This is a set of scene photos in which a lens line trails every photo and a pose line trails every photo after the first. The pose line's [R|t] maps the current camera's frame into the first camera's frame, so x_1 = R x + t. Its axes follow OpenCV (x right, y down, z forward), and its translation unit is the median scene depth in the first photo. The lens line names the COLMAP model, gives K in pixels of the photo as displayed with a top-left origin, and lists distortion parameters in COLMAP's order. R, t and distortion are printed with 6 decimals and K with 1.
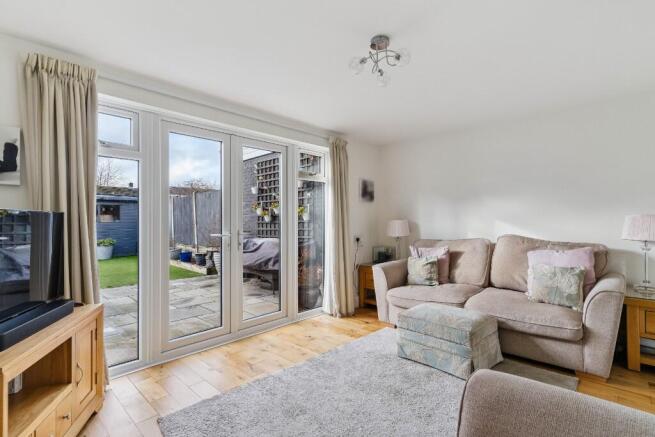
lens RADIAL K [[312.0, 0, 328.5], [0, 312.0, 217.5], [0, 0, 1]] dist [0.000689, 0.000414]
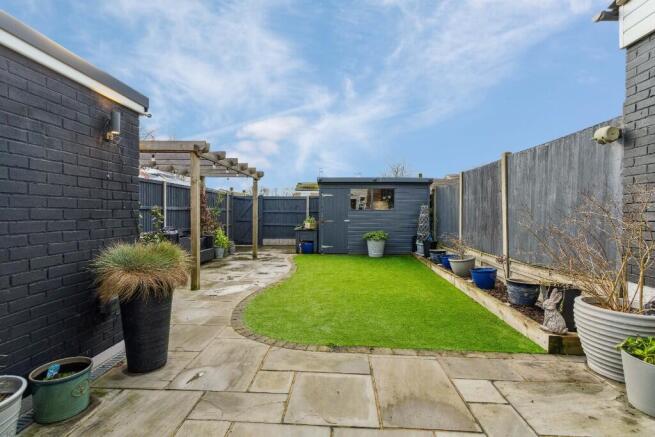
lens RADIAL K [[312.0, 0, 328.5], [0, 312.0, 217.5], [0, 0, 1]] dist [0.000689, 0.000414]
pose [[0.658181, 0.028938, -0.752303, -0.233721], [-0.003751, 0.999375, 0.035161, 0.006420], [0.752850, -0.020320, 0.657878, 0.449934]]
